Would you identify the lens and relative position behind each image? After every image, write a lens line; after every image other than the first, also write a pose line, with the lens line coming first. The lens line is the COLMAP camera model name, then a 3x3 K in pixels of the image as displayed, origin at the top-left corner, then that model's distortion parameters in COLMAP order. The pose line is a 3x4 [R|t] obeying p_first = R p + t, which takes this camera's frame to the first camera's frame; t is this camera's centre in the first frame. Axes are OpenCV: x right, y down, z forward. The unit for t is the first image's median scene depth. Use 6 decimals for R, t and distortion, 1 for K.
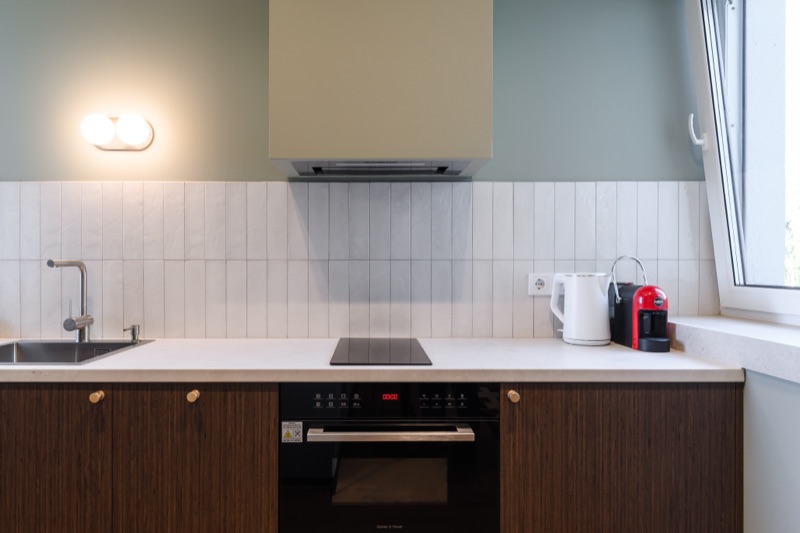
lens RADIAL K [[515.6, 0, 396.9], [0, 515.6, 266.1], [0, 0, 1]] dist [0.004652, -0.004212]
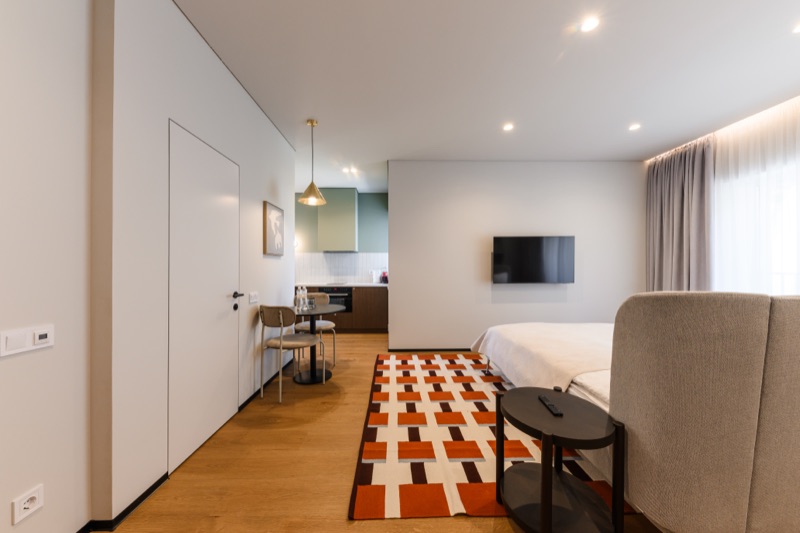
lens RADIAL K [[273.2, 0, 395.8], [0, 273.2, 267.8], [0, 0, 1]] dist [0.010123, -0.003390]
pose [[0.999995, 0.000841, 0.002940, 0.536793], [-0.000834, 0.999997, -0.002467, -0.005559], [-0.002942, 0.002465, 0.999993, -1.831182]]
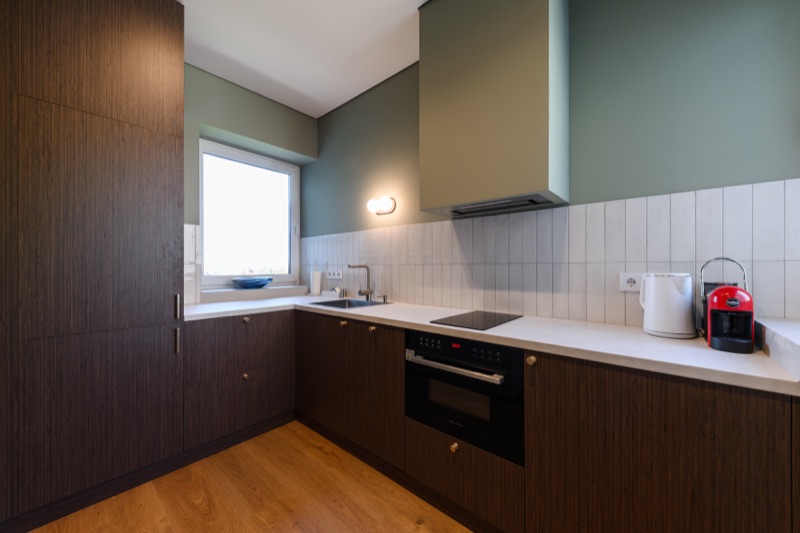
lens RADIAL K [[296.1, 0, 400.0], [0, 296.1, 266.5], [0, 0, 1]] dist [-0.007393, -0.000333]
pose [[0.750926, -0.001902, -0.660384, 0.340160], [-0.001343, 0.999989, -0.004407, 0.001974], [0.660385, 0.004196, 0.750915, 0.116260]]
